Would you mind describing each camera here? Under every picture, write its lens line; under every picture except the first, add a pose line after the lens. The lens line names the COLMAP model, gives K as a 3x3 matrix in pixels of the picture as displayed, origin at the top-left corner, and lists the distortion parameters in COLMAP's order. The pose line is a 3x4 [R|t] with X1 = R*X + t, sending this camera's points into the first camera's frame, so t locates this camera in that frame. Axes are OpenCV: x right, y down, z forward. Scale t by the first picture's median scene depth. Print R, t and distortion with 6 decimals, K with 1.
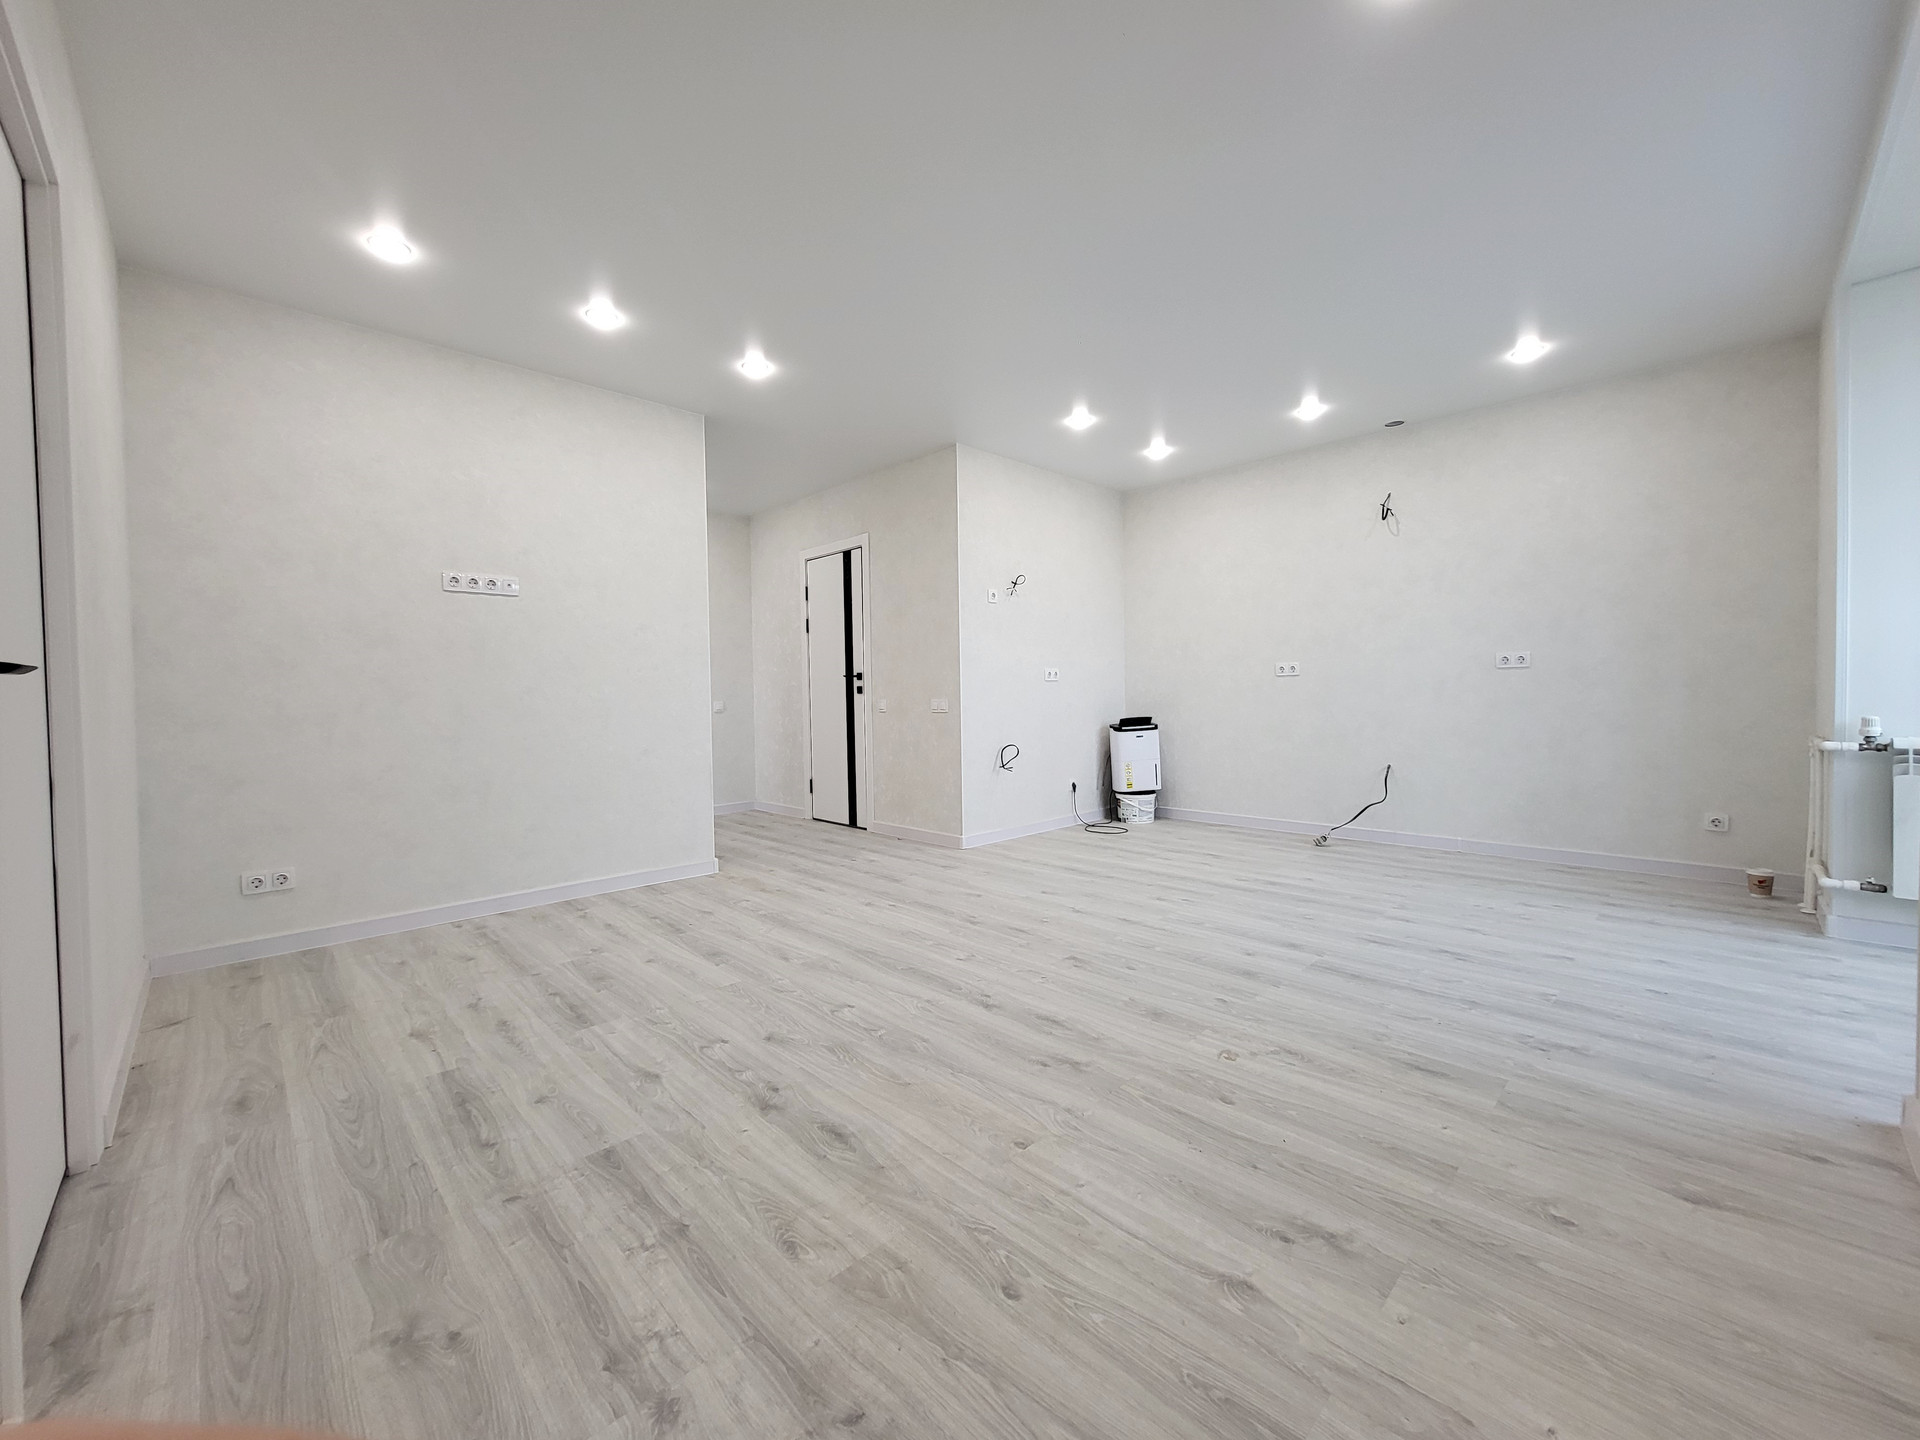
lens RADIAL K [[750.9, 0, 965.1], [0, 750.9, 708.8], [0, 0, 1]] dist [-0.001390, -0.000094]
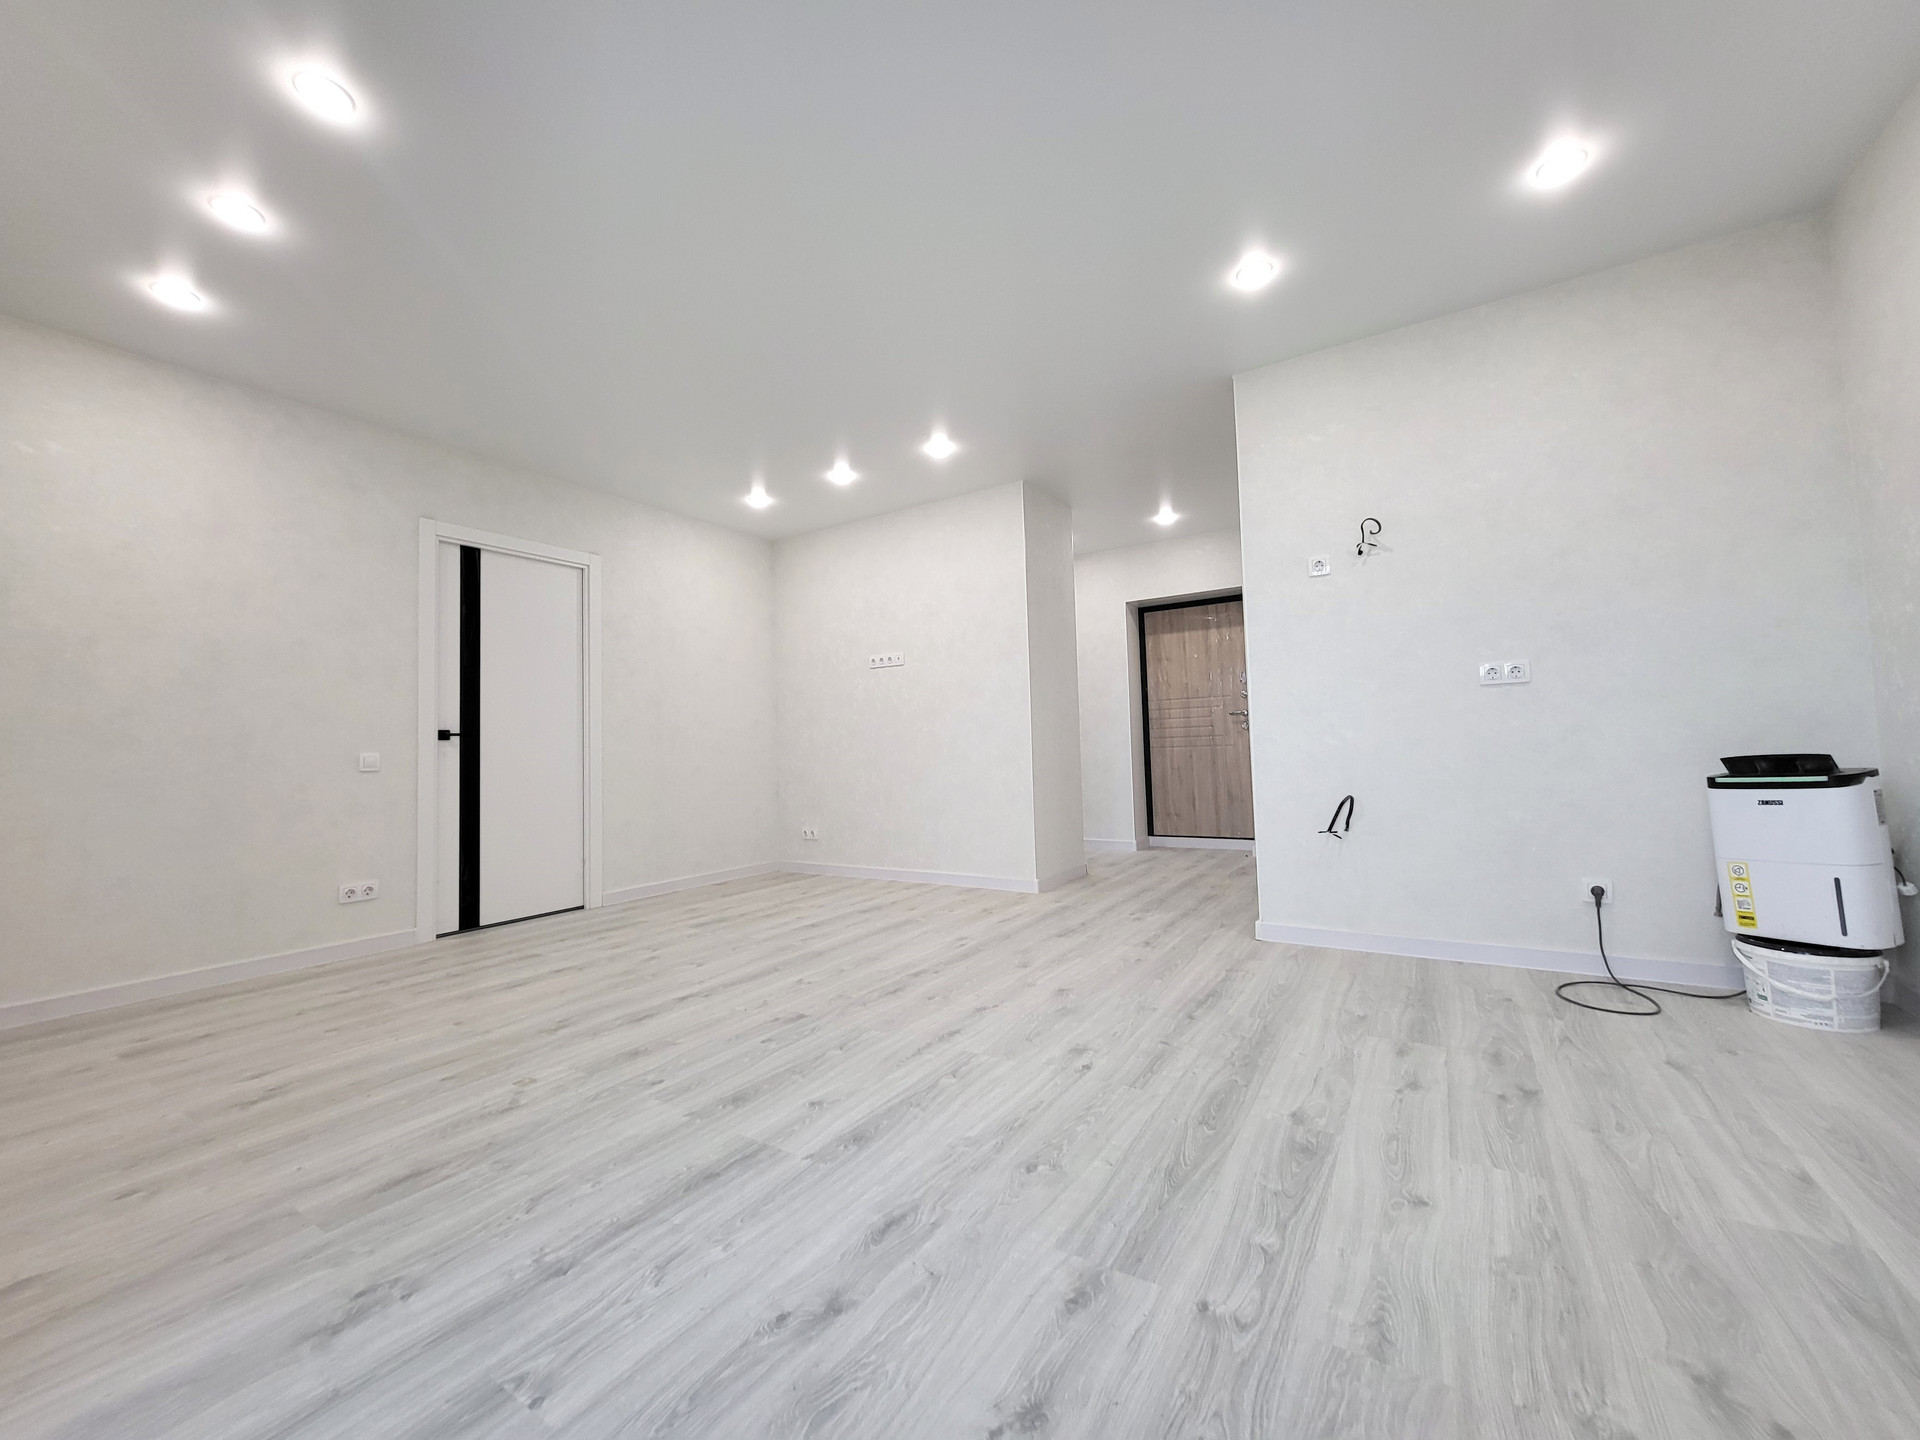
lens RADIAL K [[750.9, 0, 931.1], [0, 750.9, 709.2], [0, 0, 1]] dist [-0.001390, -0.000094]
pose [[0.207794, -0.046060, -0.977088, 1.317909], [0.008268, 0.998938, -0.045332, 0.002912], [0.978138, 0.001341, 0.207954, 1.173290]]
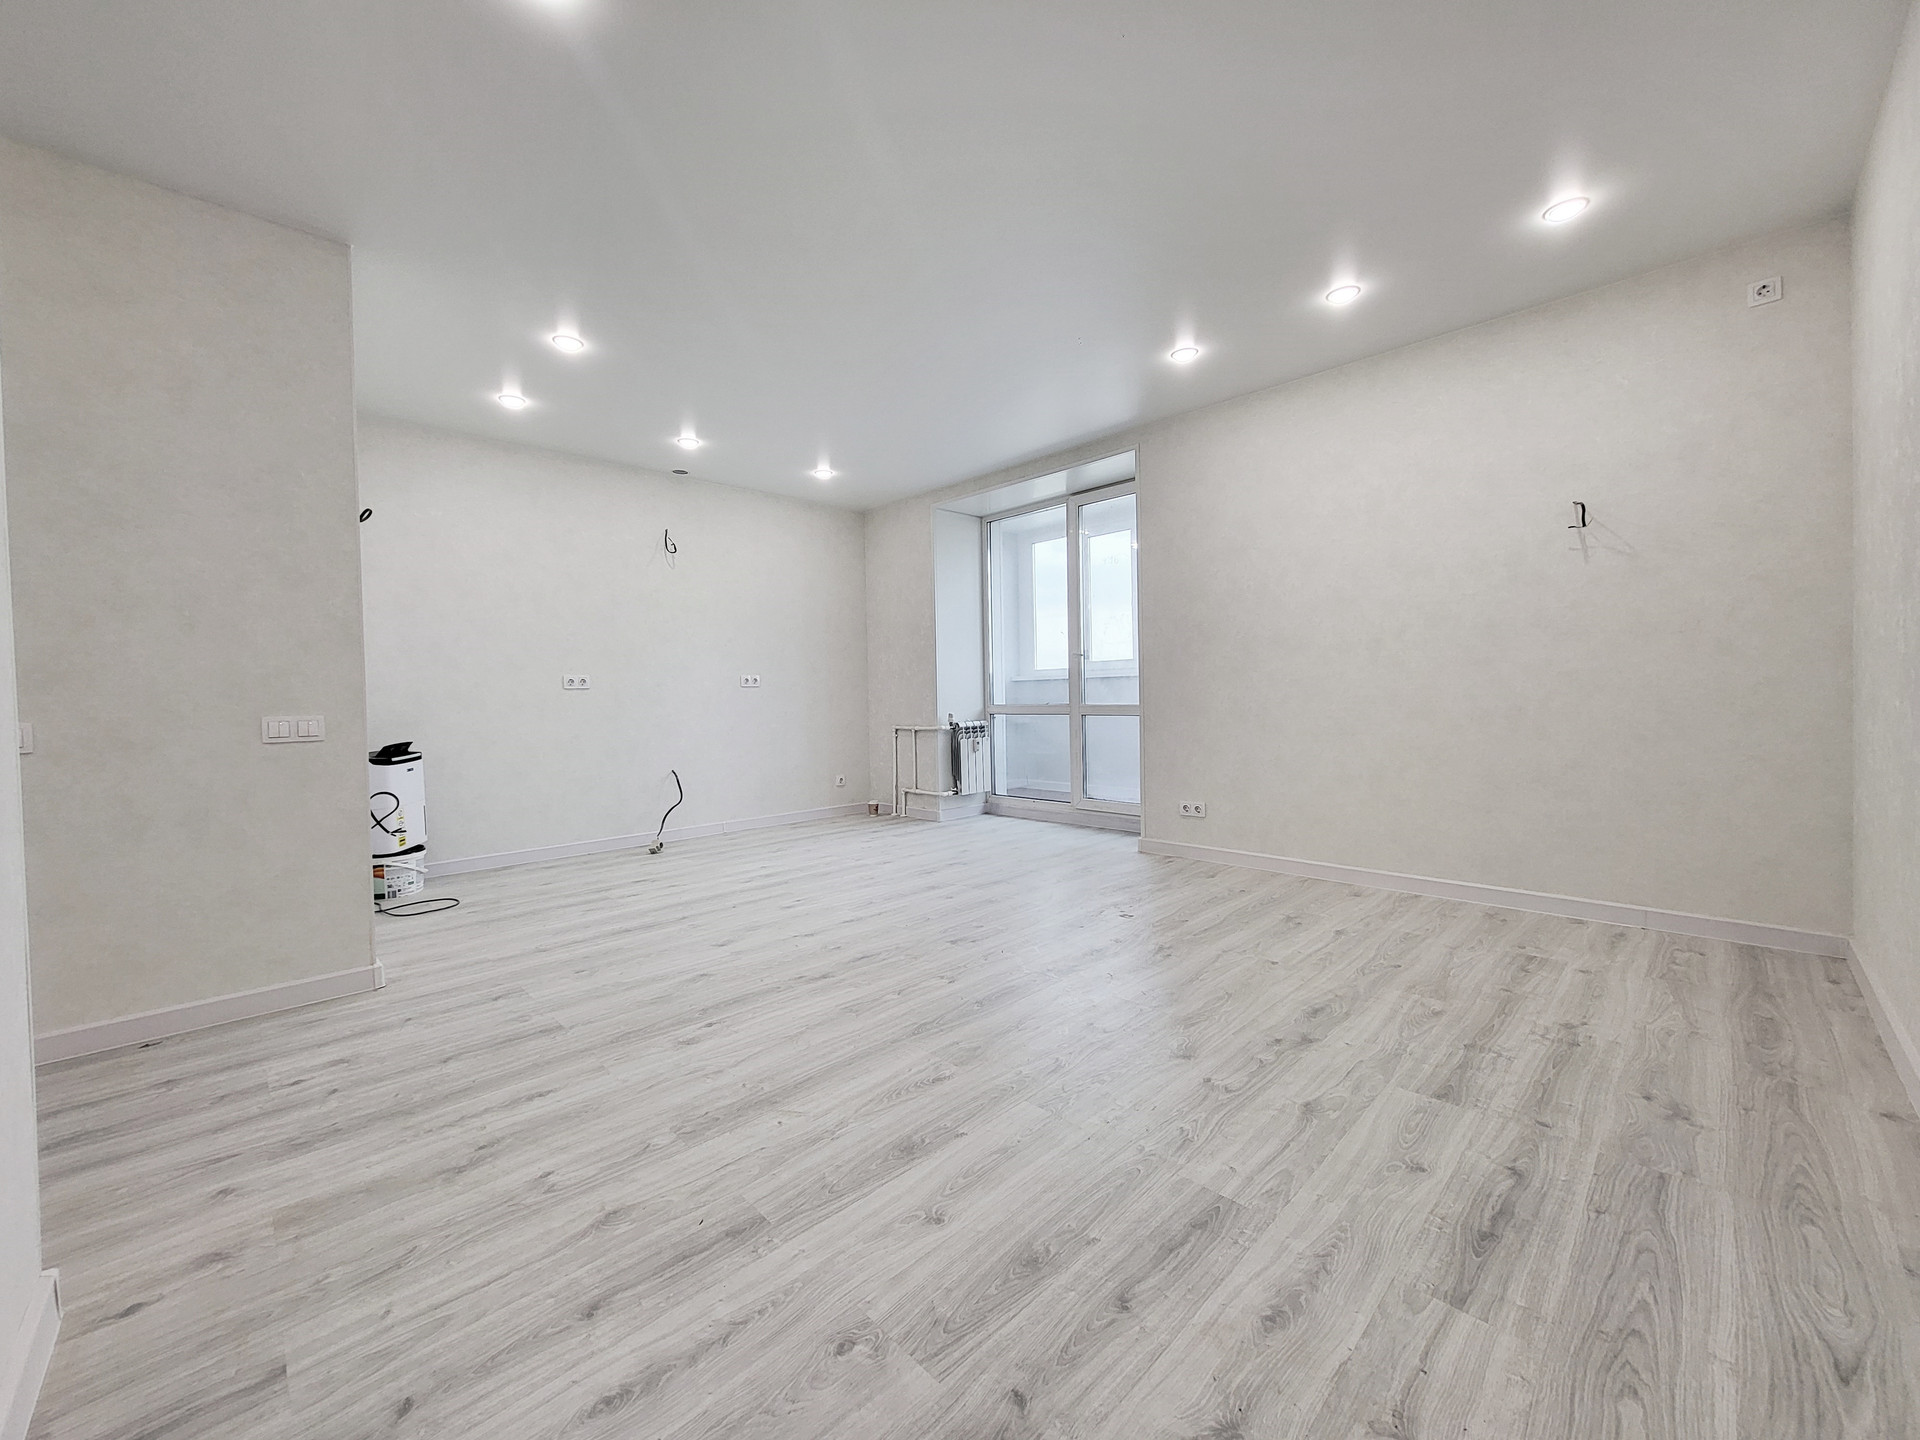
lens RADIAL K [[750.9, 0, 923.4], [0, 750.9, 702.2], [0, 0, 1]] dist [-0.001390, -0.000094]
pose [[0.028800, 0.007853, 0.999554, -1.144014], [0.038220, 0.999229, -0.008952, -0.004899], [-0.998854, 0.038461, 0.028478, 1.215875]]
